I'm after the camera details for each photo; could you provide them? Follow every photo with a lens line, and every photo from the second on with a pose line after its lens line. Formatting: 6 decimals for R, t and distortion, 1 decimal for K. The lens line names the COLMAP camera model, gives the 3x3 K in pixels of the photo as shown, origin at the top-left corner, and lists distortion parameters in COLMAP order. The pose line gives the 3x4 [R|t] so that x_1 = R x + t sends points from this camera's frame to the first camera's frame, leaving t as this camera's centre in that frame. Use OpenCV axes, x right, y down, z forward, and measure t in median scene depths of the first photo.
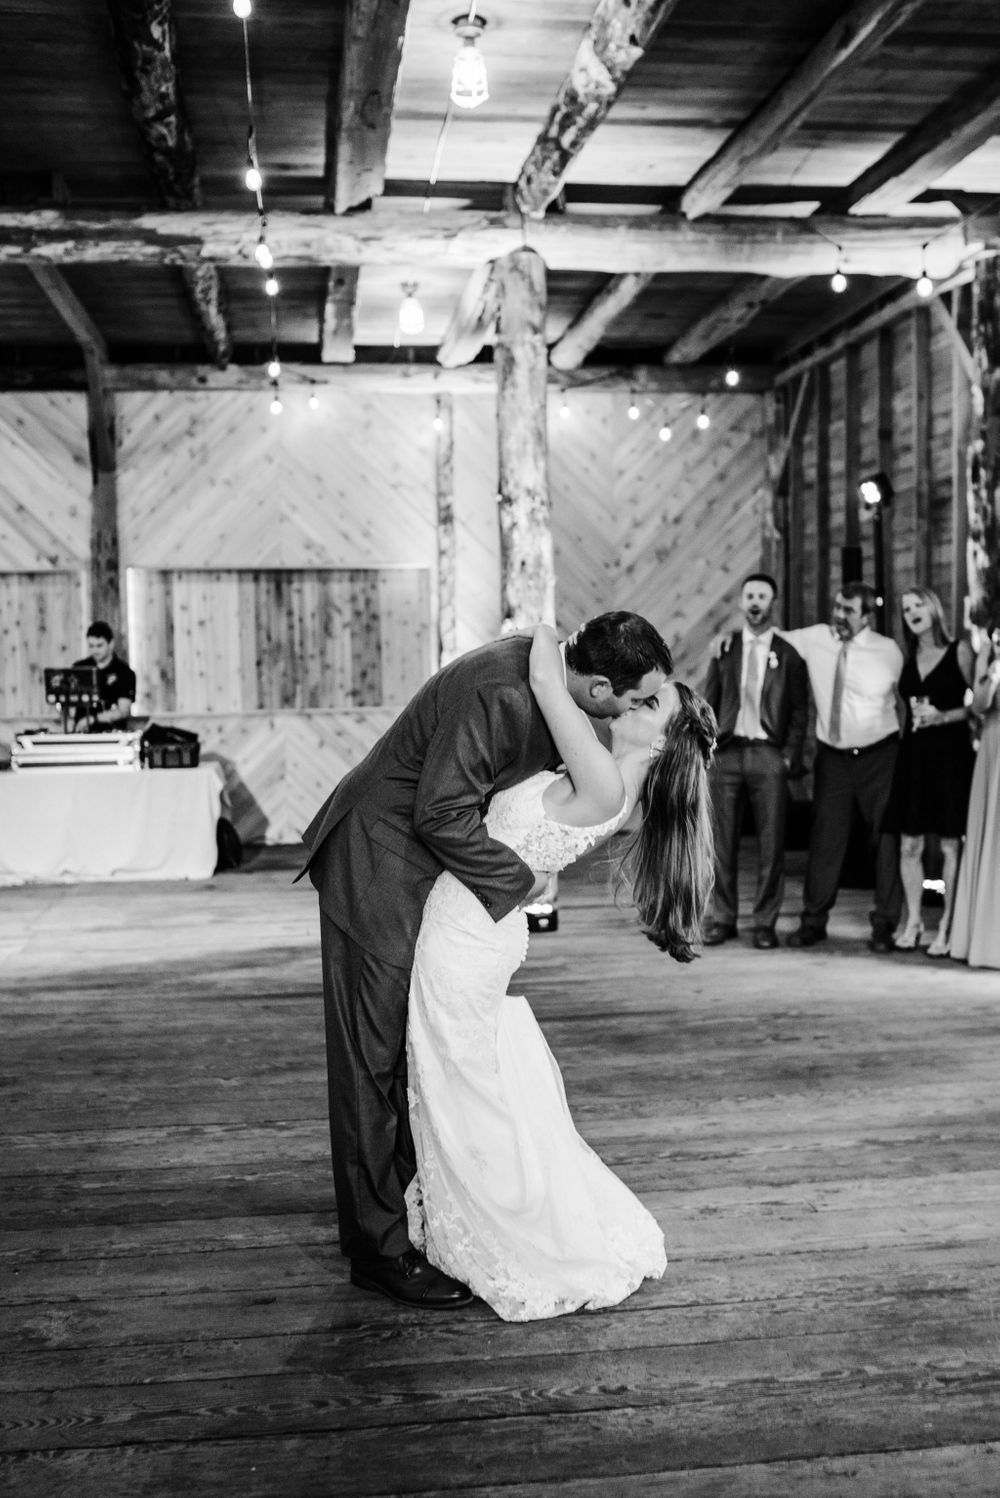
lens RADIAL K [[1512.2, 0, 501.4], [0, 1512.2, 743.6], [0, 0, 1]] dist [-0.001999, 0.005572]
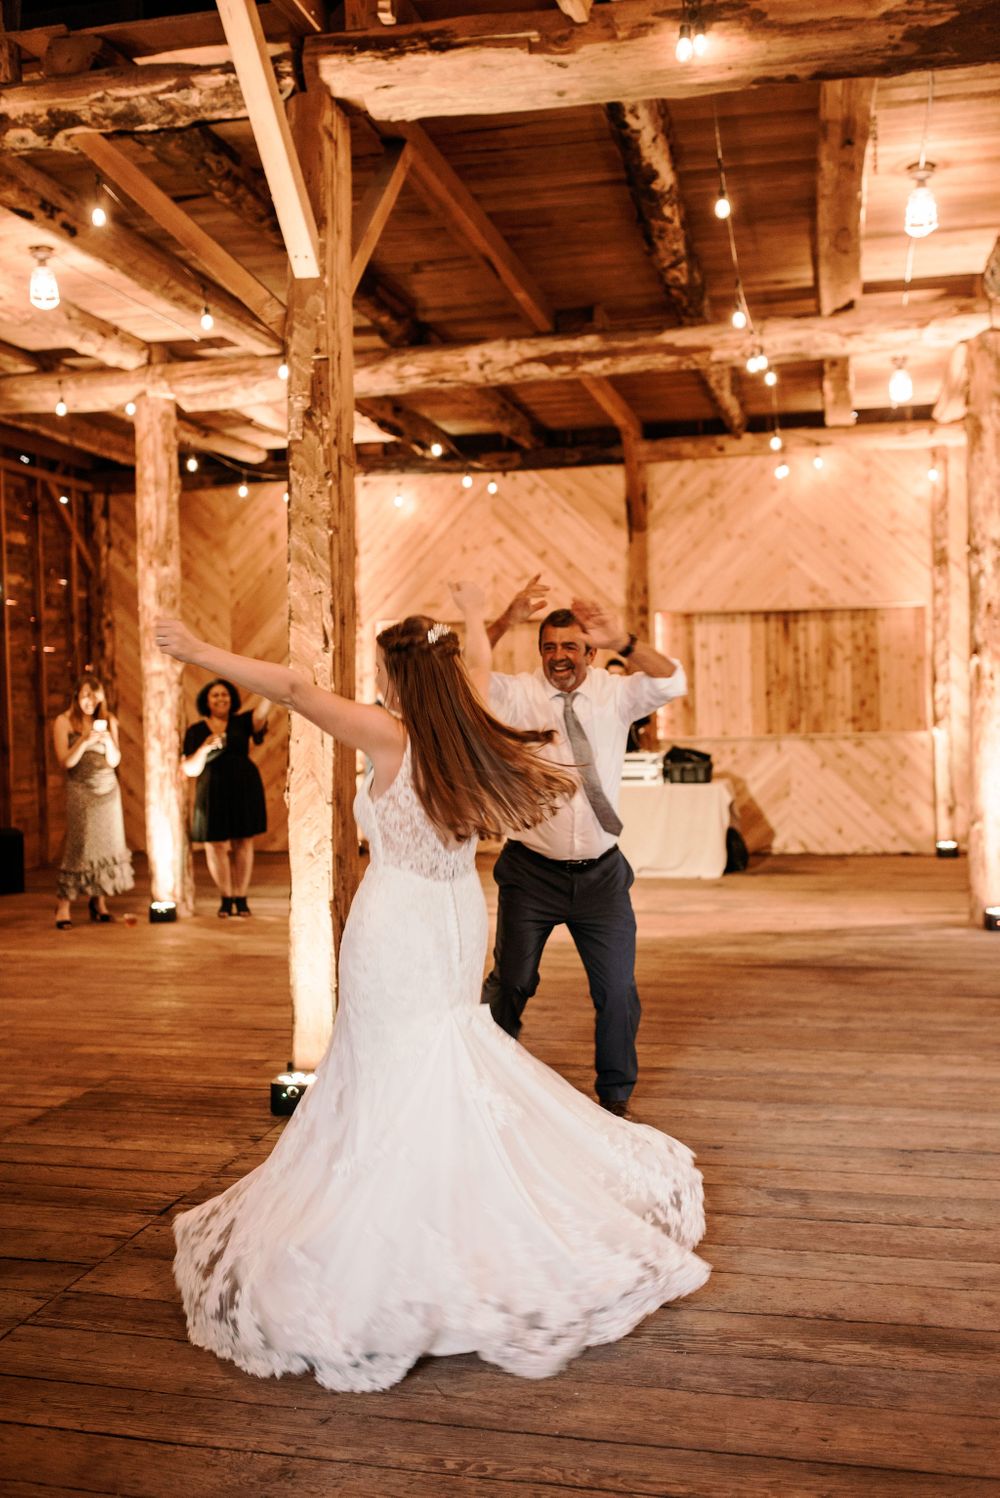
lens RADIAL K [[1473.6, 0, 501.3], [0, 1473.6, 746.6], [0, 0, 1]] dist [-0.002515, 0.002968]
pose [[0.936957, 0.007949, -0.349355, 0.057001], [-0.013304, 0.999828, -0.012931, 0.005565], [0.349192, 0.016764, 0.936901, -0.156288]]
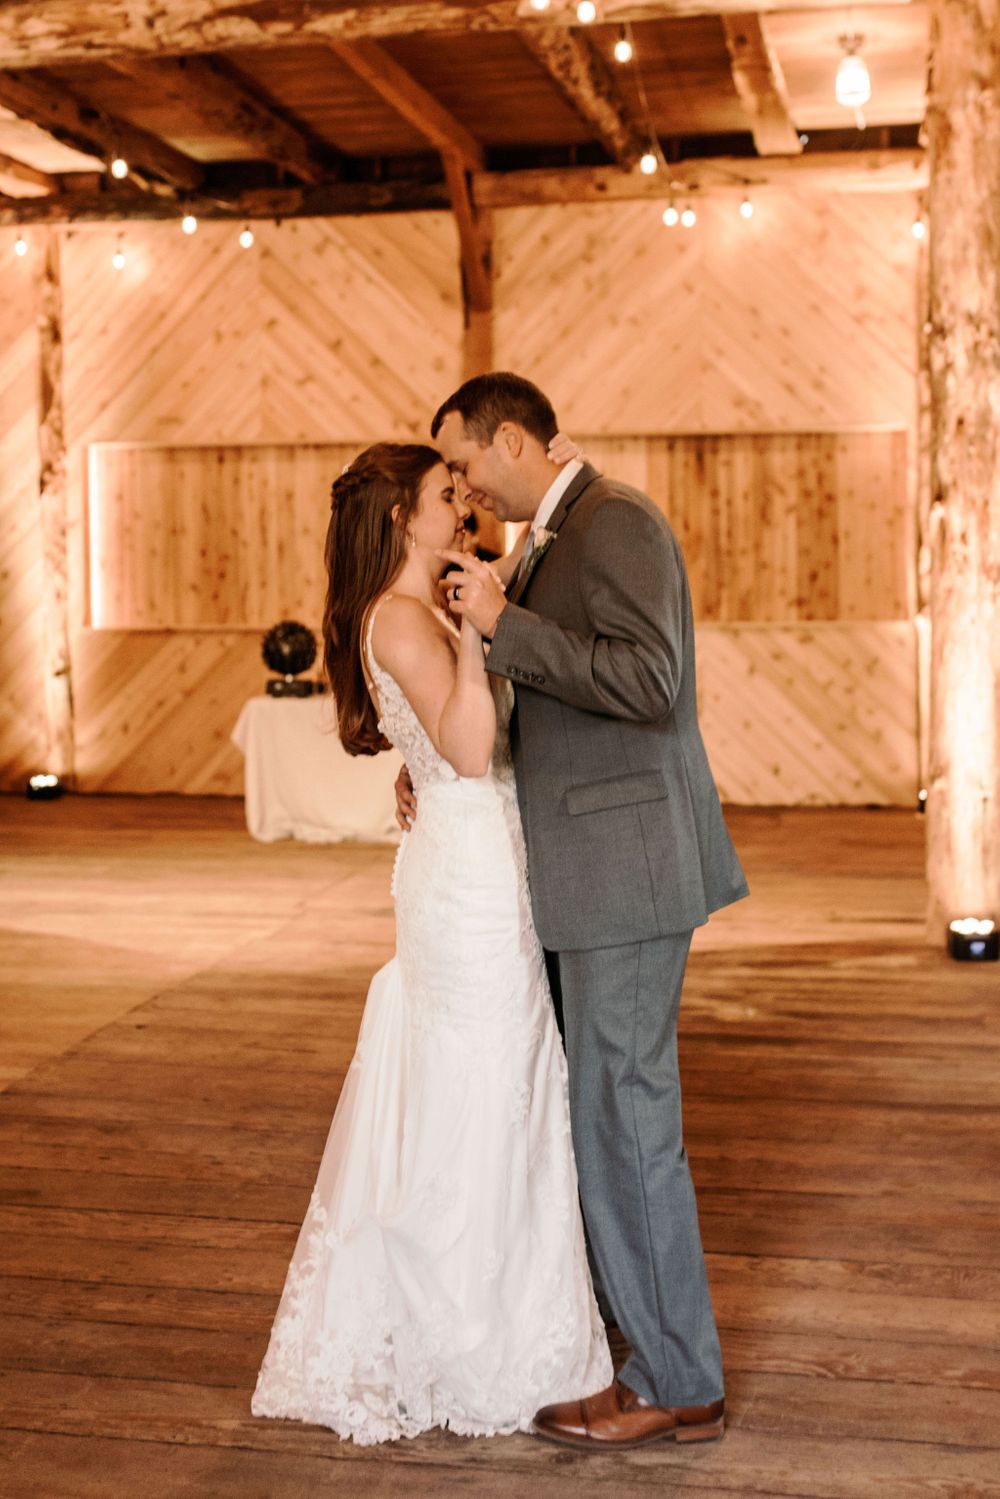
lens RADIAL K [[1931.3, 0, 494.7], [0, 1931.3, 609.8], [0, 0, 1]] dist [-0.006282, 0.038335]
pose [[0.946334, 0.016321, -0.322778, 0.096320], [-0.024218, 0.999497, -0.020466, -0.010143], [0.322281, 0.027185, 0.946254, 0.098996]]
